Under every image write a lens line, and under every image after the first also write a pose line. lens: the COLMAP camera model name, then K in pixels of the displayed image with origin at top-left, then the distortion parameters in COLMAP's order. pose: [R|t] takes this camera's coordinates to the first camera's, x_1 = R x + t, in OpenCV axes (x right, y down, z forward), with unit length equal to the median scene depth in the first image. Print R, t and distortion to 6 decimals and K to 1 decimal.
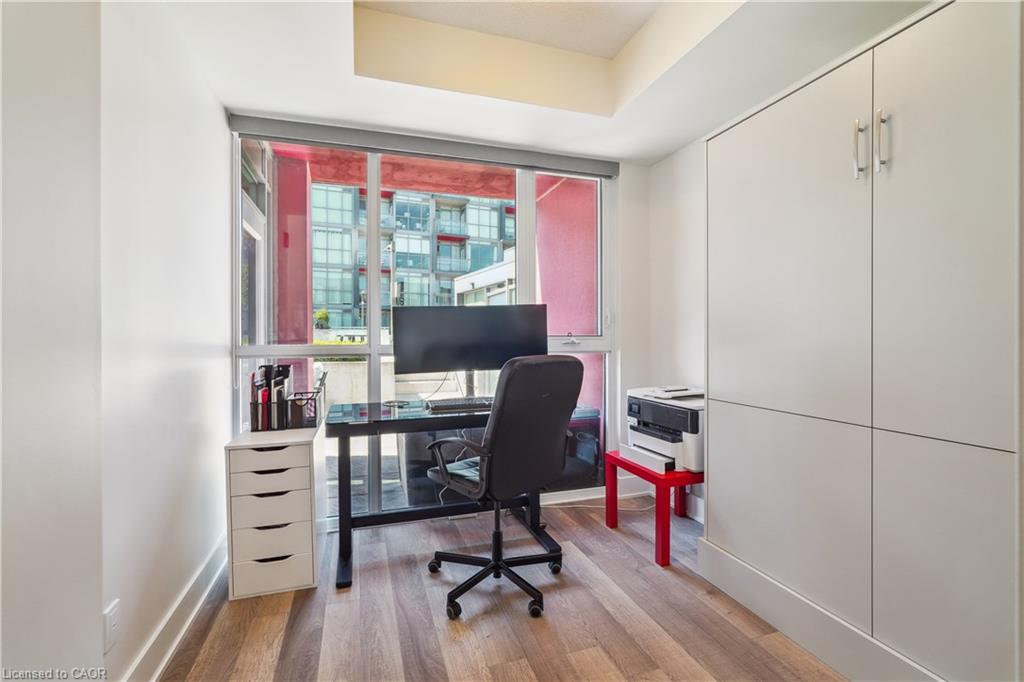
lens RADIAL K [[457.1, 0, 504.6], [0, 457.1, 340.3], [0, 0, 1]] dist [-0.006944, 0.002648]
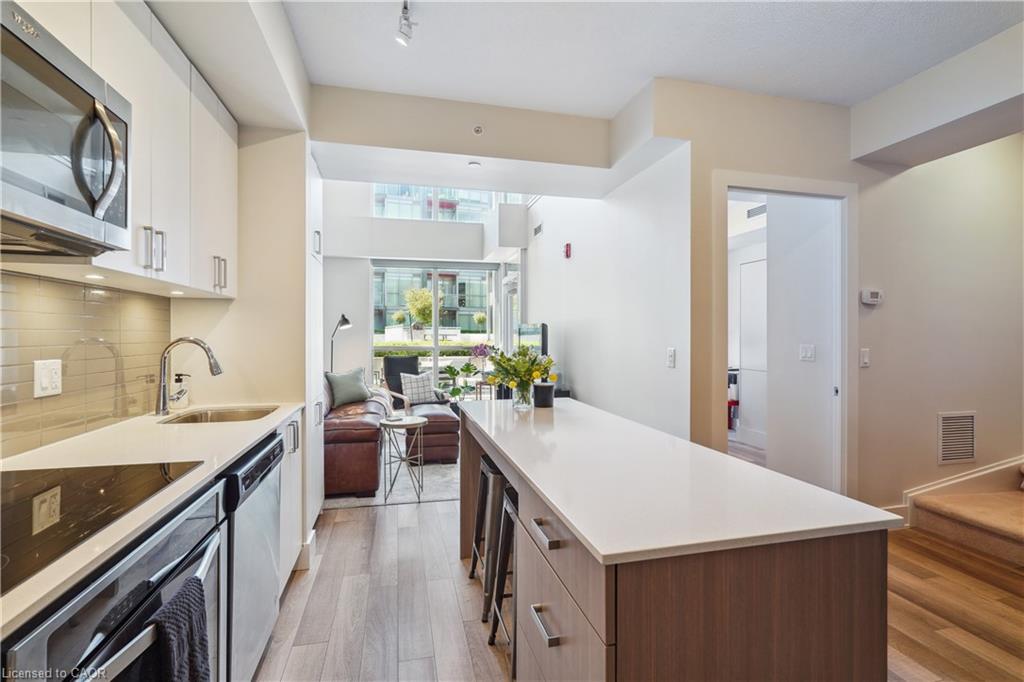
lens RADIAL K [[457.1, 0, 513.8], [0, 457.1, 333.9], [0, 0, 1]] dist [-0.006944, 0.002648]
pose [[0.997977, 0.001782, -0.063547, -0.481131], [-0.002229, 0.999973, -0.006963, -0.032950], [0.063533, 0.007090, 0.997955, -1.193514]]
